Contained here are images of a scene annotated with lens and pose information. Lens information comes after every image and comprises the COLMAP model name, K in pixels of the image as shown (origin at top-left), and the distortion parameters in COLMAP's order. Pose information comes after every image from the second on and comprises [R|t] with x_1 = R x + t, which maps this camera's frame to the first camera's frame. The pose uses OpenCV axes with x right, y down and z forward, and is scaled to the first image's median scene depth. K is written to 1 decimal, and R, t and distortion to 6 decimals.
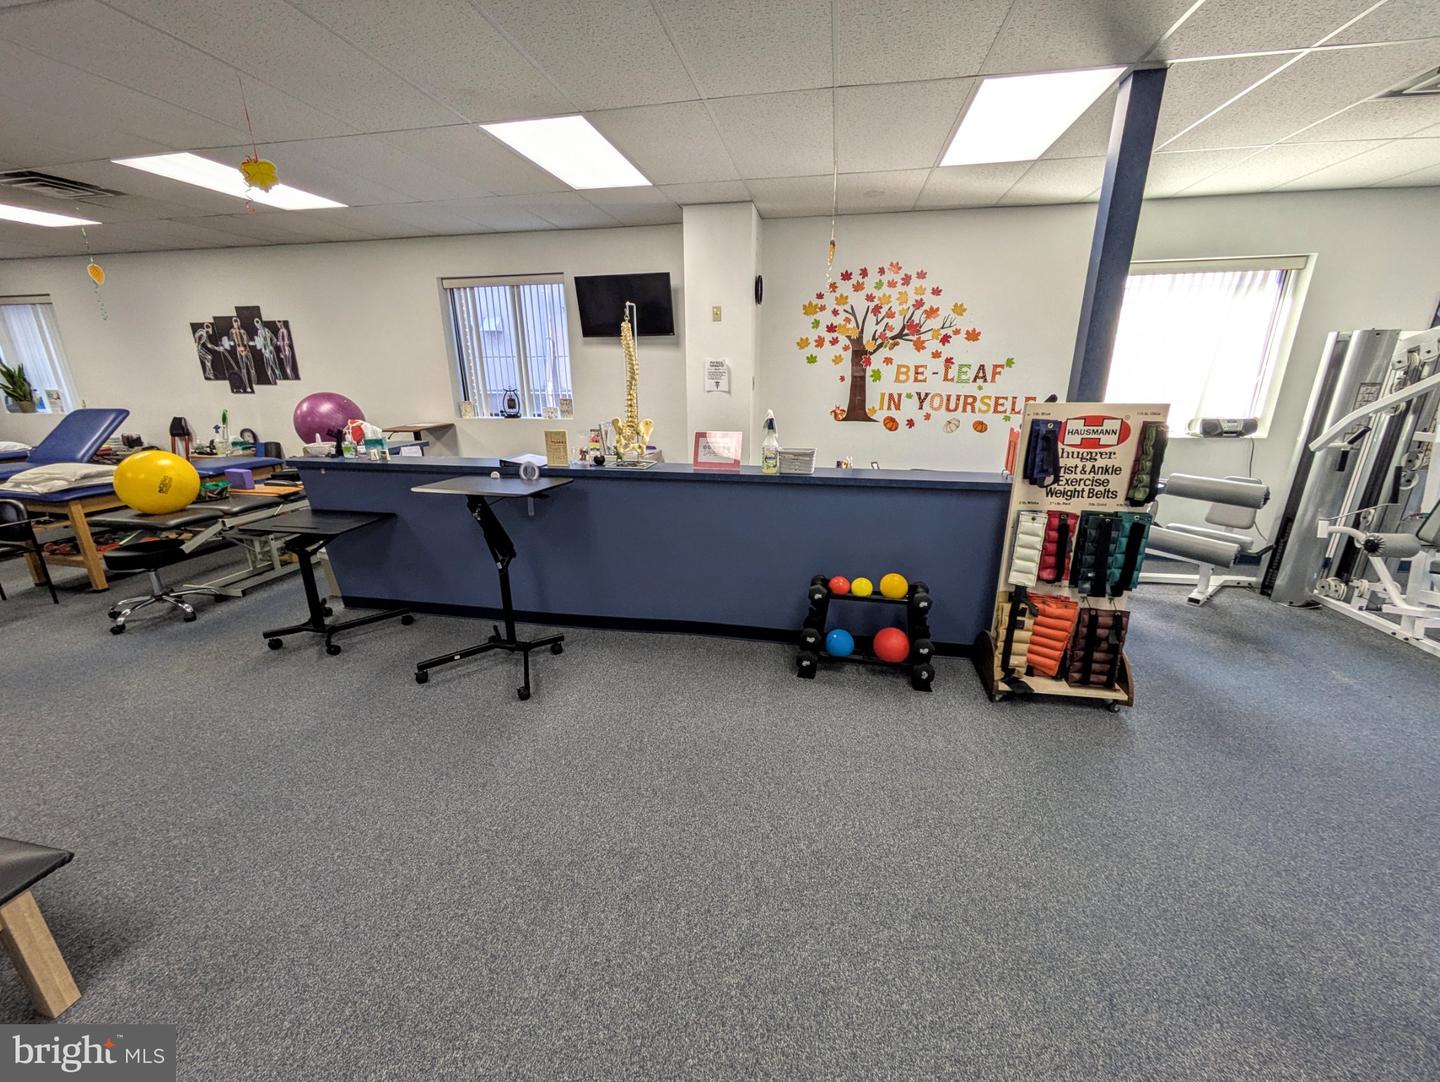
lens RADIAL K [[572.0, 0, 720.0], [0, 572.0, 541.0], [0, 0, 1]] dist [-0.001396, 0.000088]
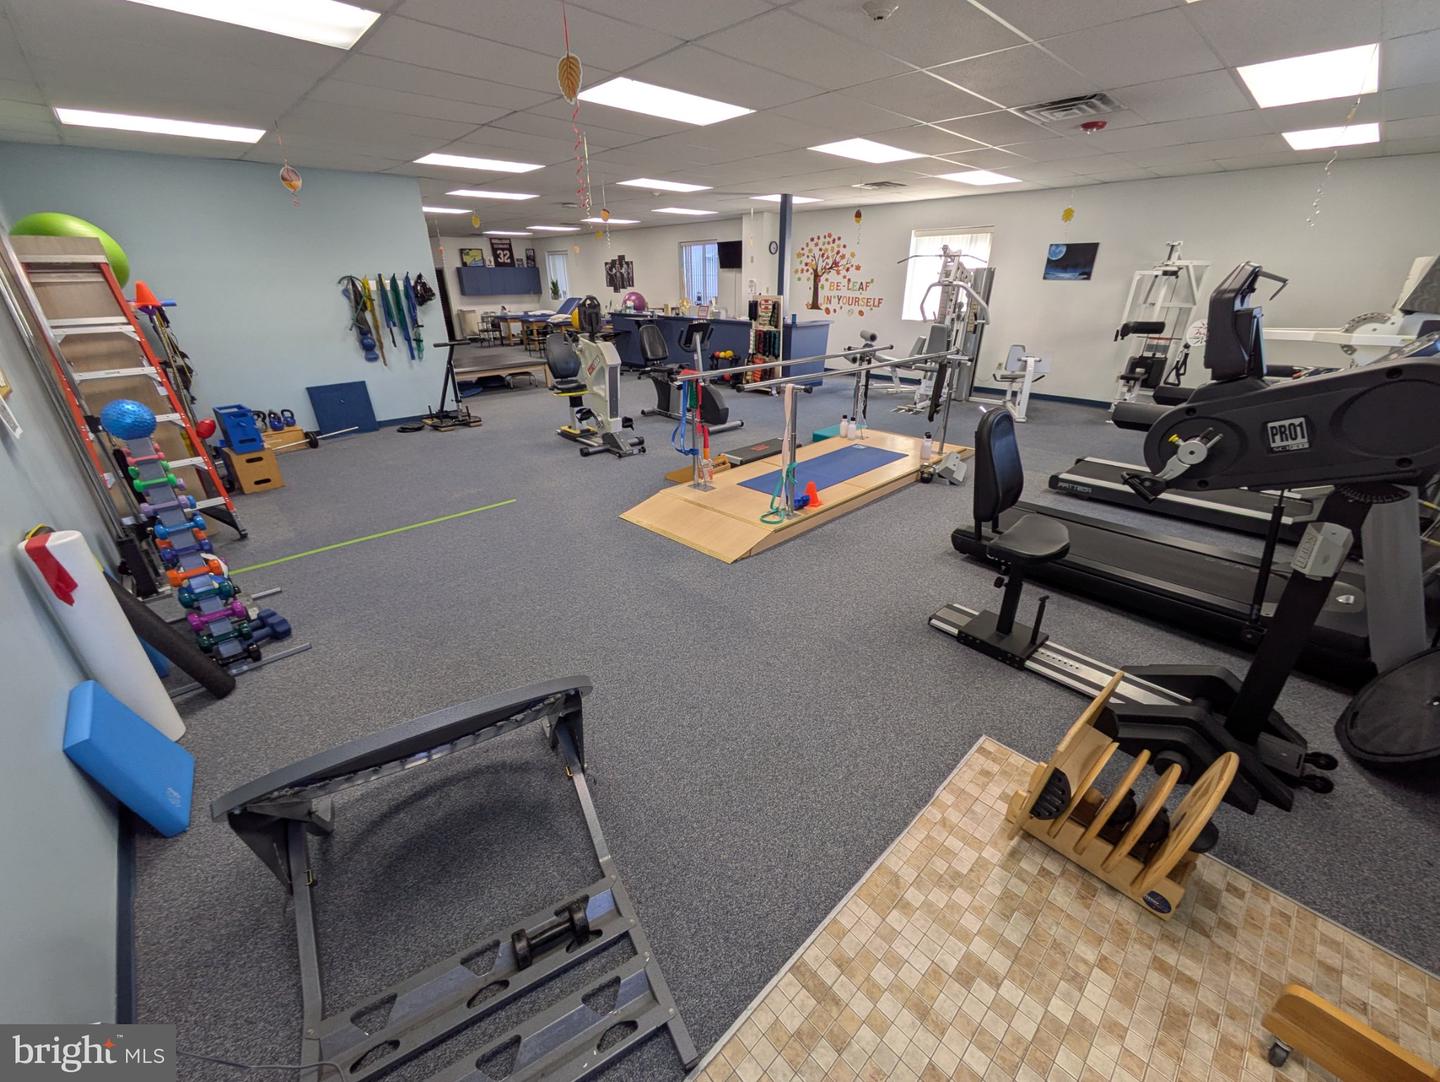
lens RADIAL K [[572.0, 0, 720.0], [0, 572.0, 541.0], [0, 0, 1]] dist [-0.001396, 0.000088]
pose [[0.818692, 0.240866, -0.521274, 1.322653], [-0.167295, 0.968443, 0.184744, 0.306555], [0.549323, -0.064043, 0.833153, -1.077653]]
